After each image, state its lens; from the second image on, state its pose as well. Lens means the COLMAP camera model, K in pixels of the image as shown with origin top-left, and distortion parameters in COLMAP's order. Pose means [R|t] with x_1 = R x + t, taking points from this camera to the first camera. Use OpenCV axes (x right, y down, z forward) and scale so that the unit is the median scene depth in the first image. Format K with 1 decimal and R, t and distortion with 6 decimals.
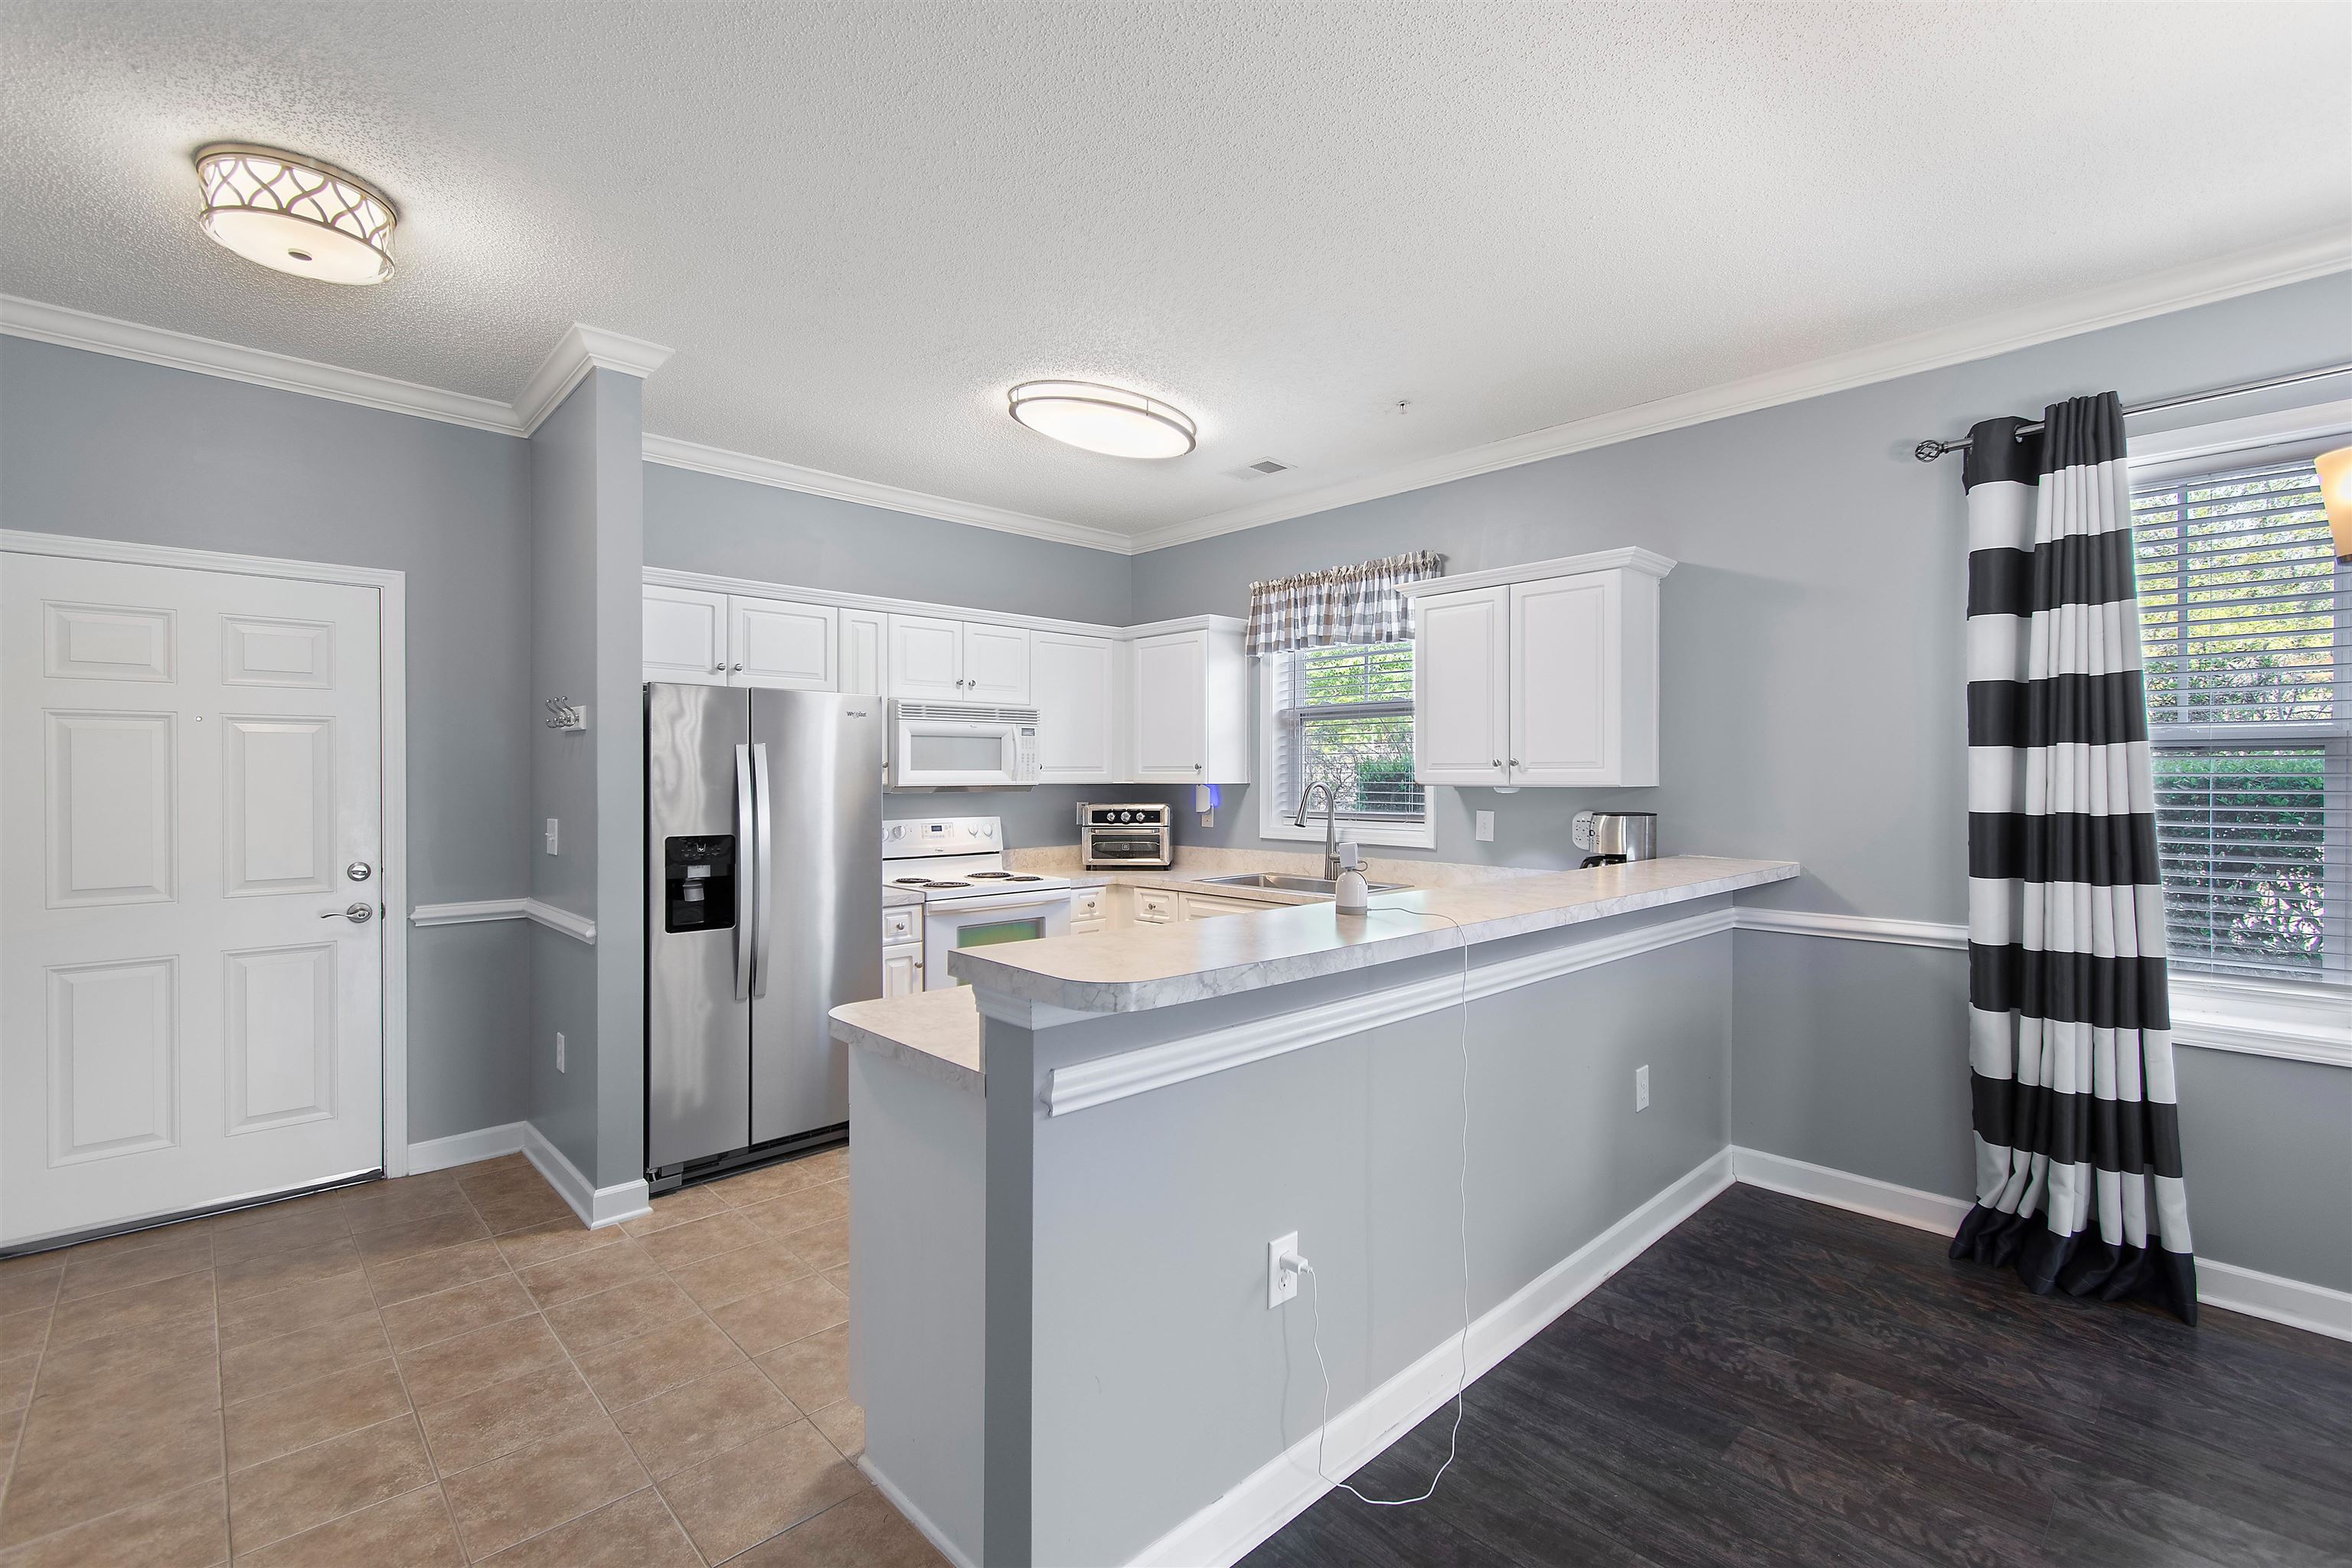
lens RADIAL K [[1032.0, 0, 1176.8], [0, 1032.0, 779.9], [0, 0, 1]] dist [0.004384, -0.001912]
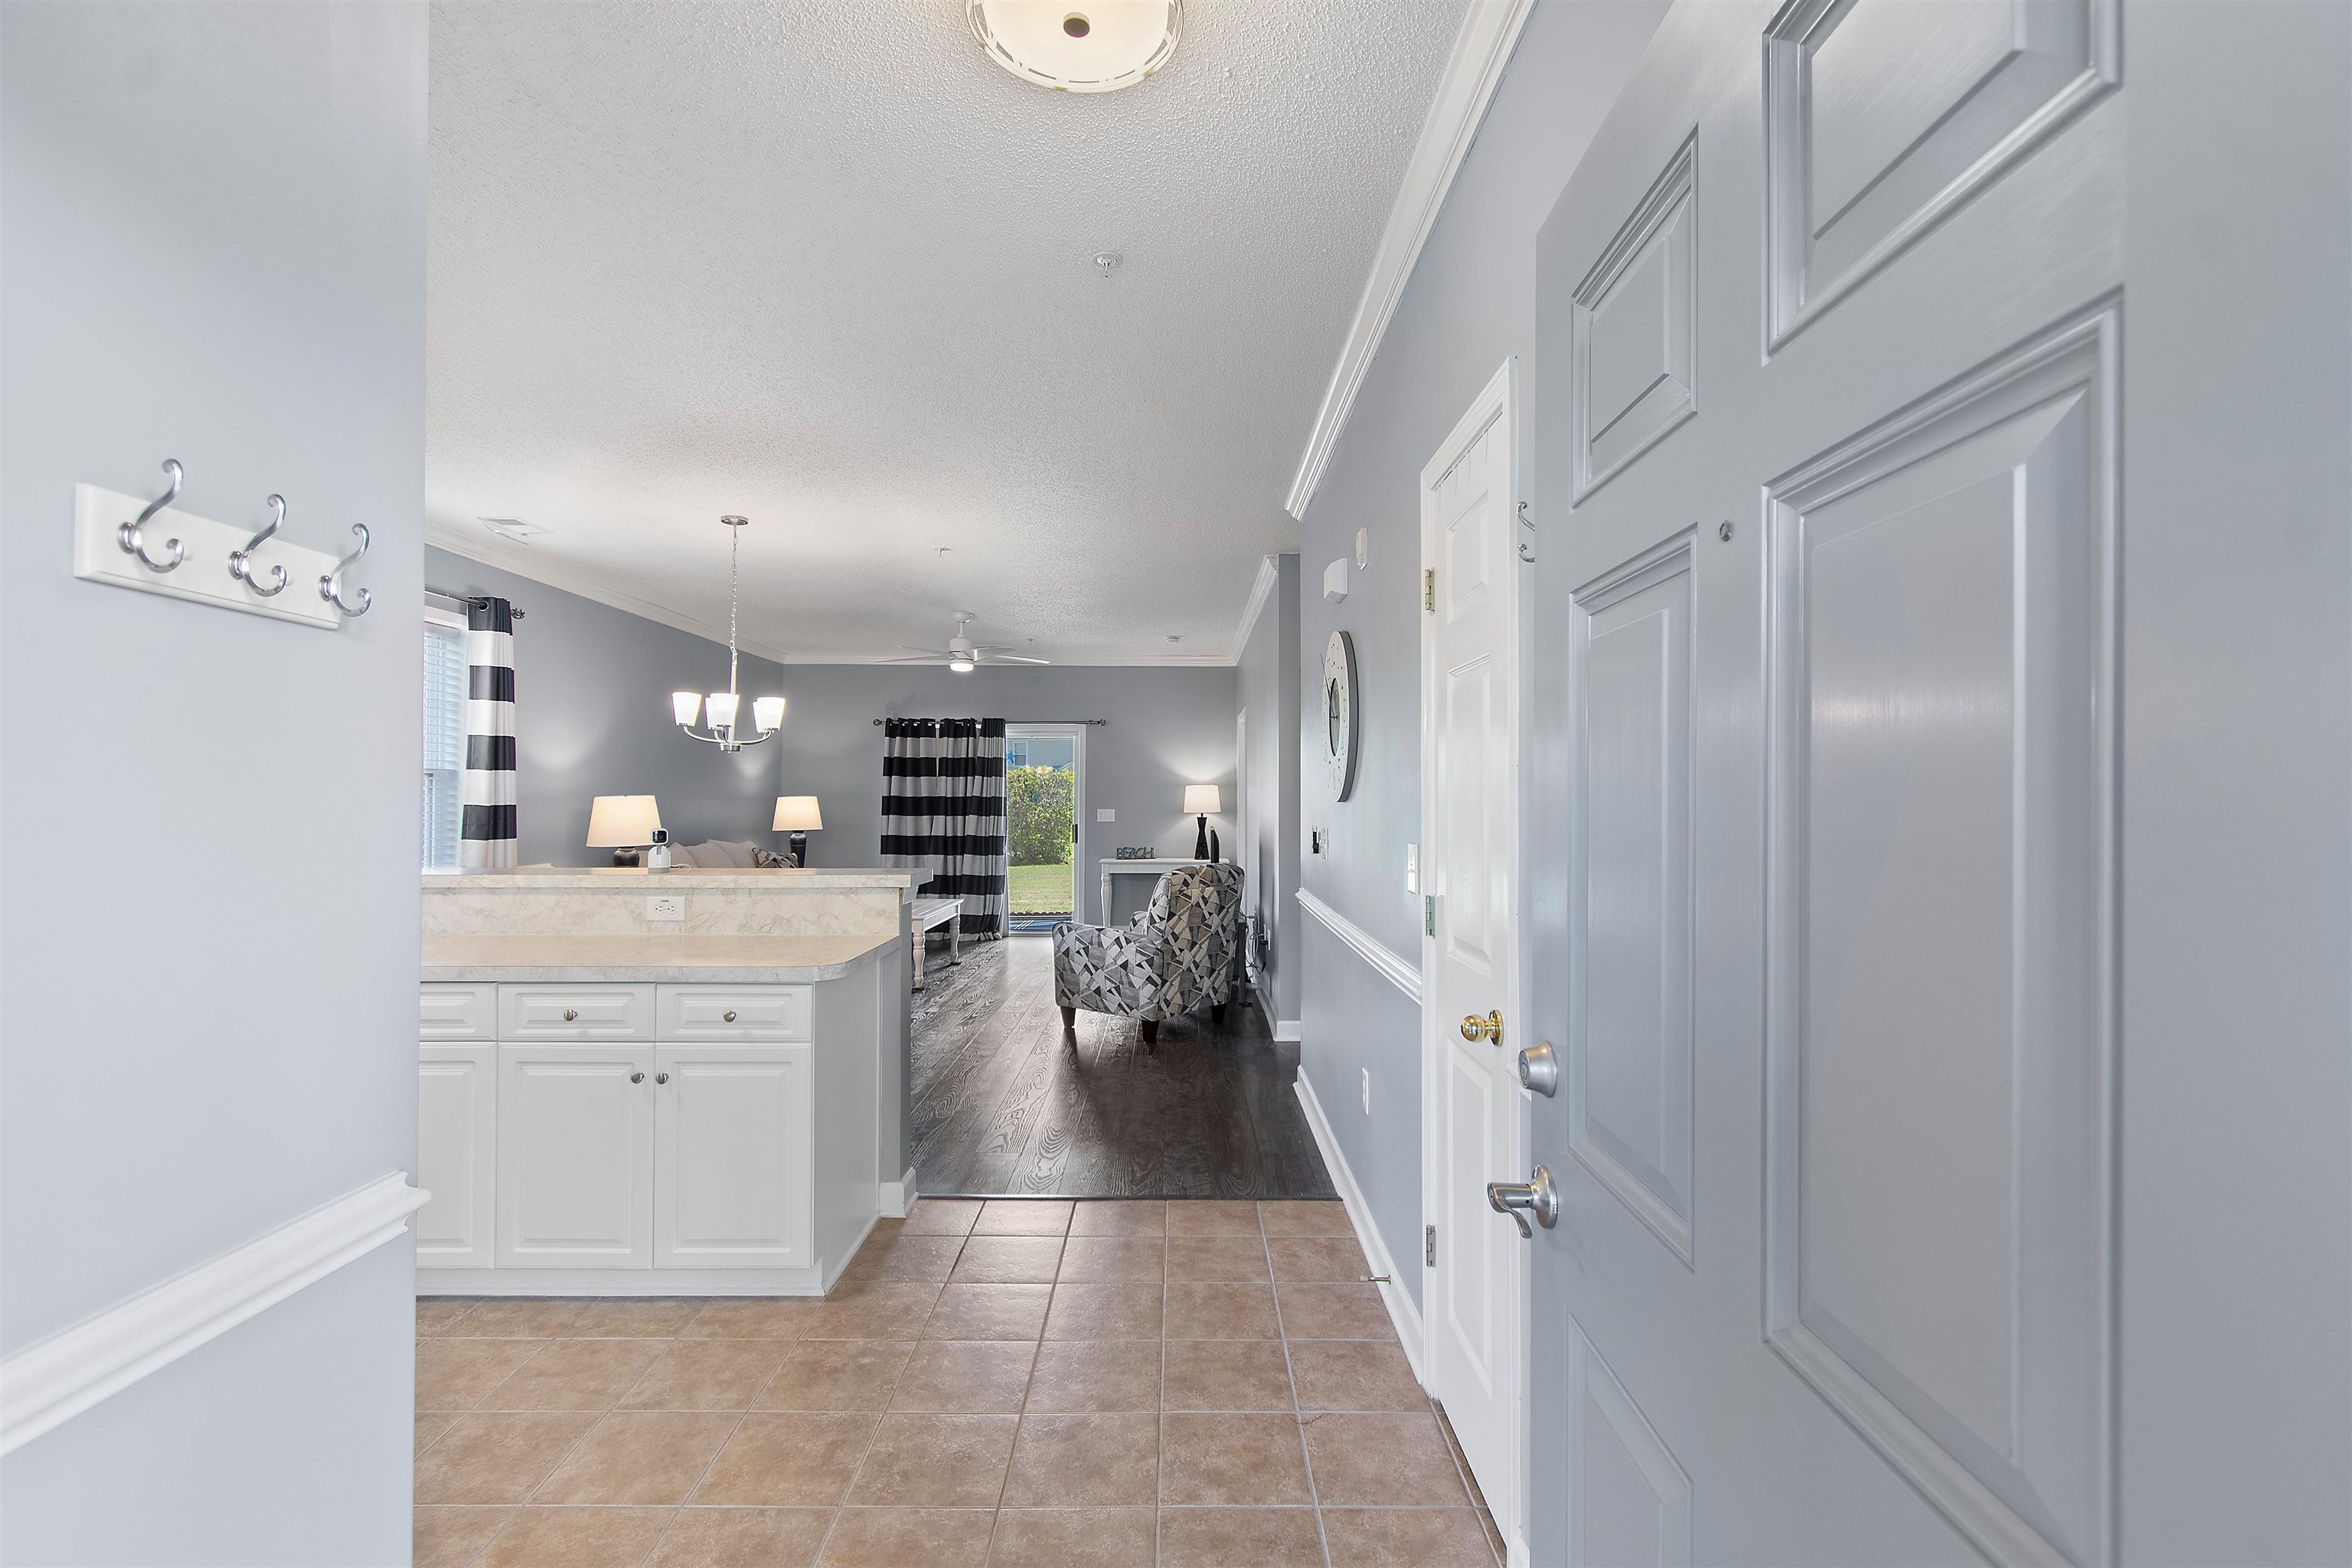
lens RADIAL K [[1033.0, 0, 1179.4], [0, 1033.0, 786.5], [0, 0, 1]] dist [0.003241, -0.000654]
pose [[-0.725765, 0.002075, 0.687939, -1.004110], [-0.003780, 0.999968, -0.007004, 0.002303], [-0.687932, -0.007684, -0.725735, 1.061520]]
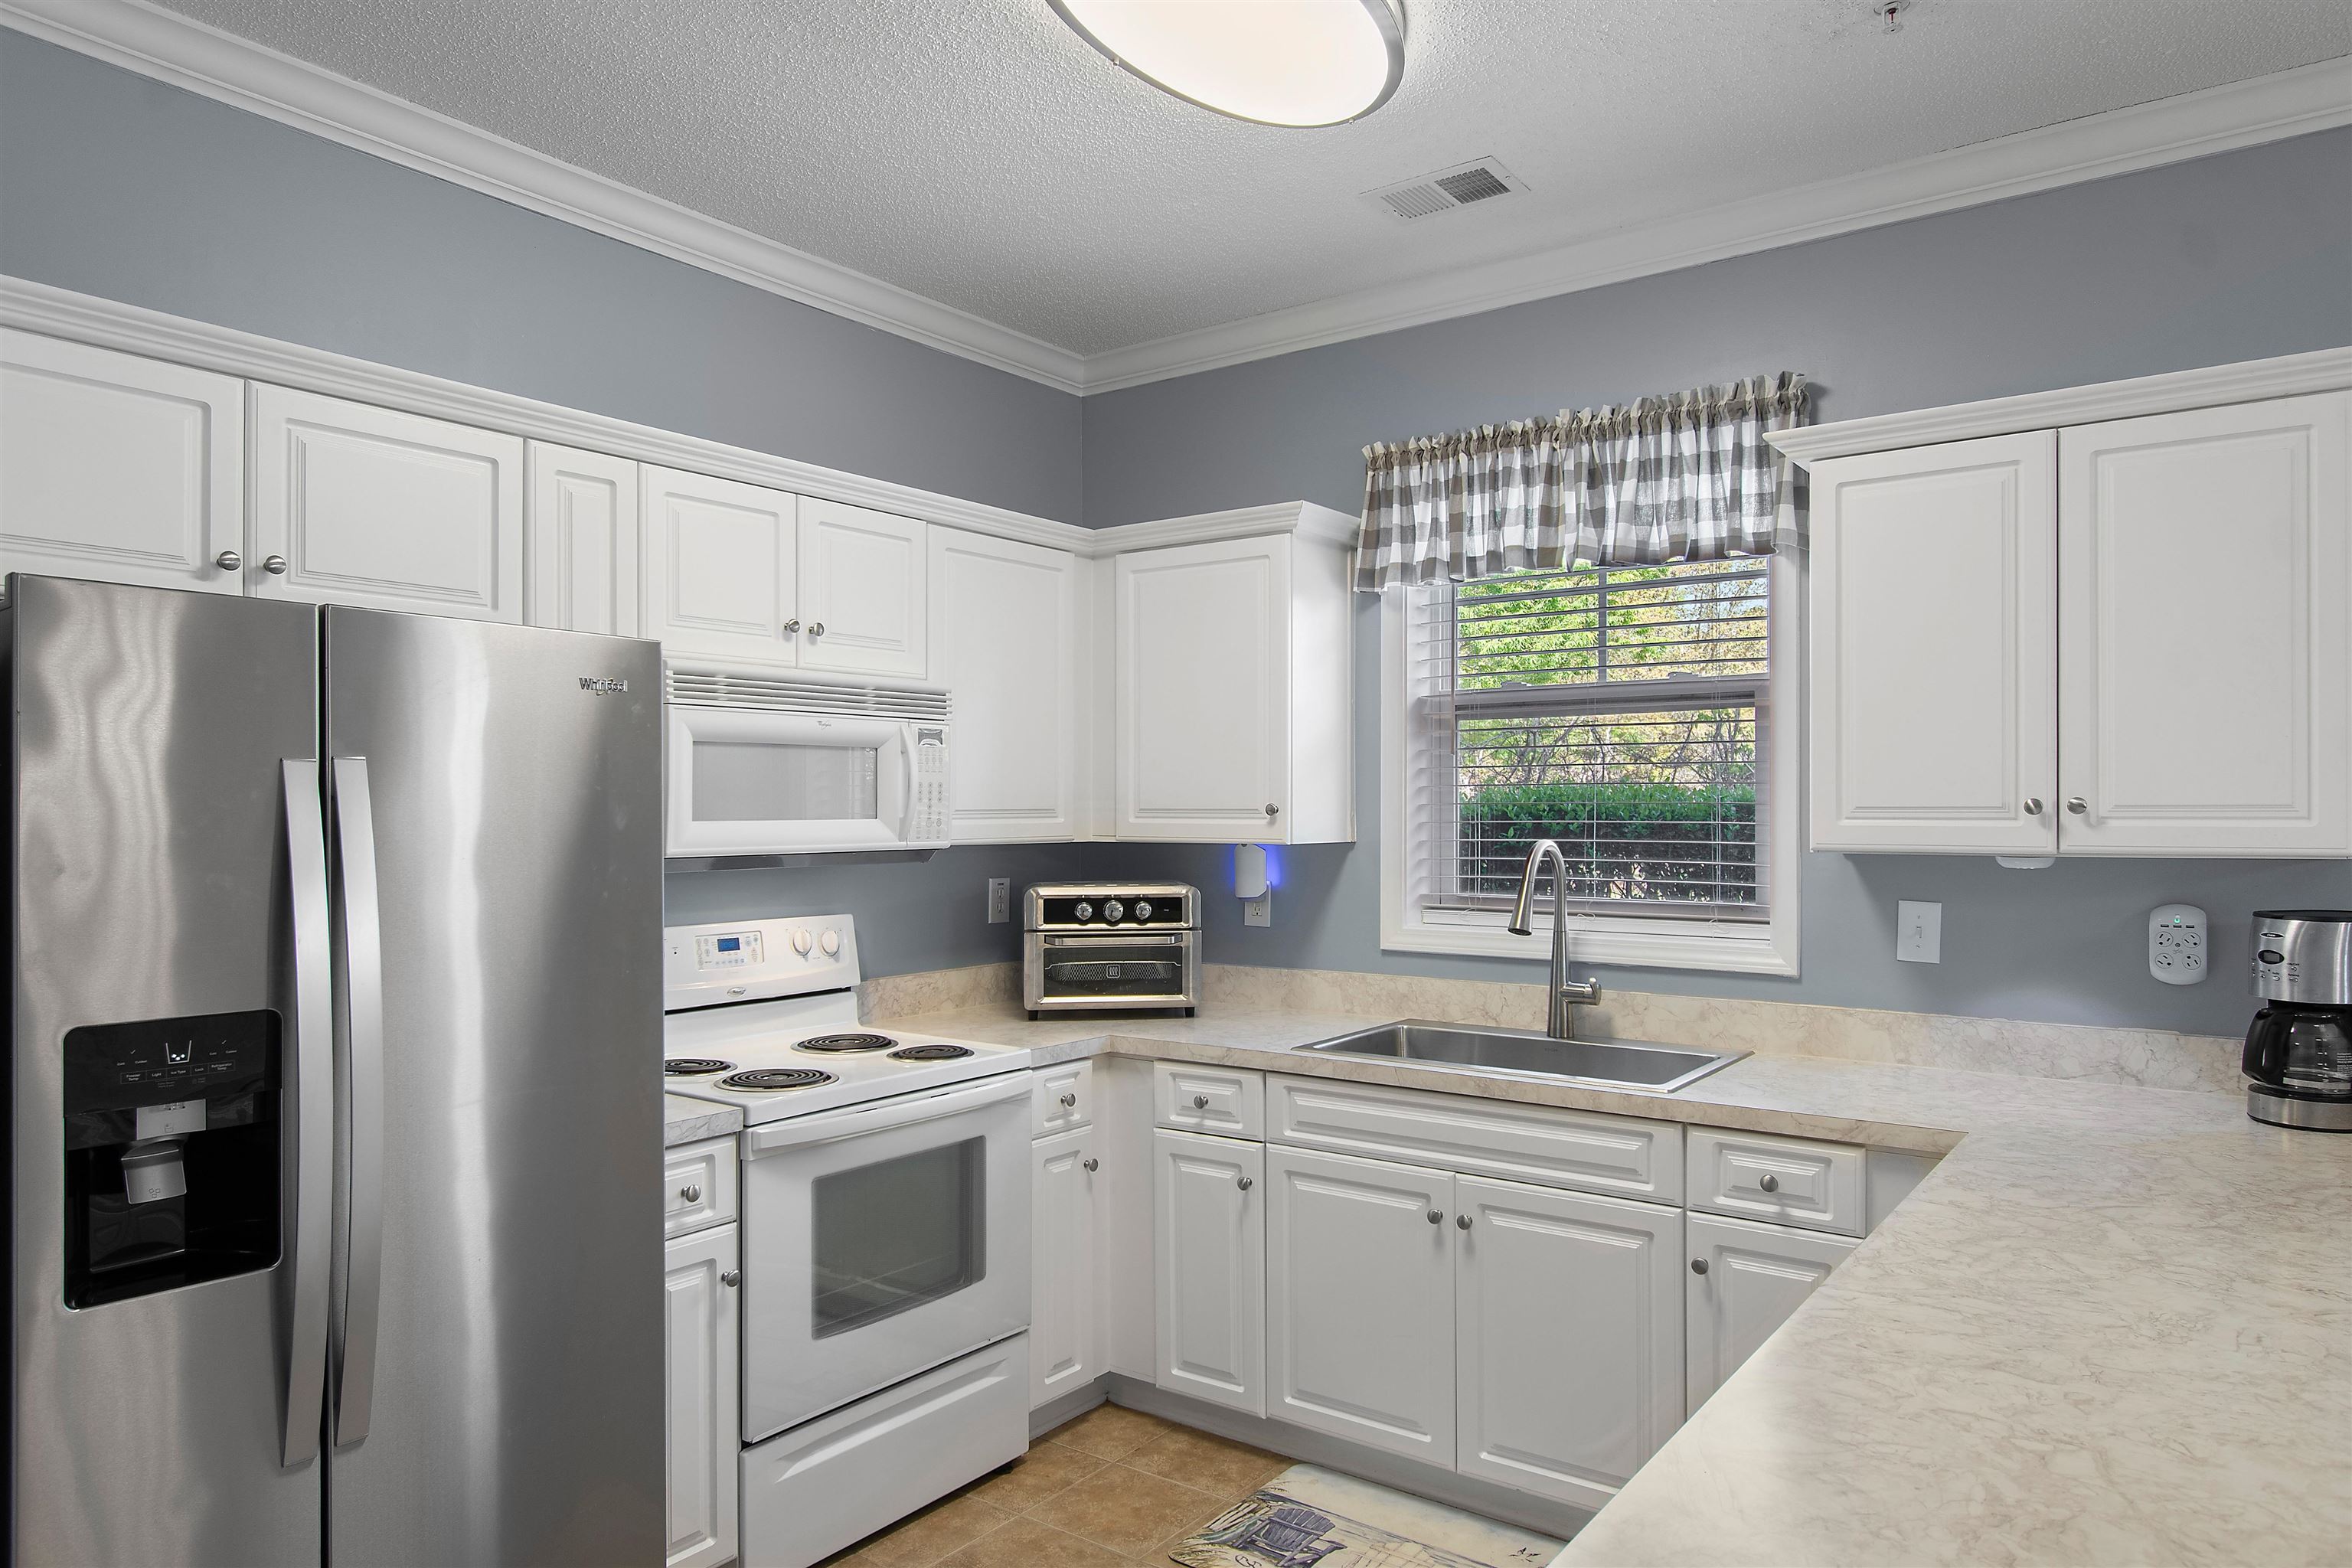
lens RADIAL K [[1487.0, 0, 1175.9], [0, 1487.0, 808.4], [0, 0, 1]] dist [0.003230, -0.001225]
pose [[0.985166, -0.001429, 0.171597, -0.227363], [0.002286, 0.999986, -0.004799, -0.015549], [-0.171587, 0.005120, 0.985156, 0.472382]]
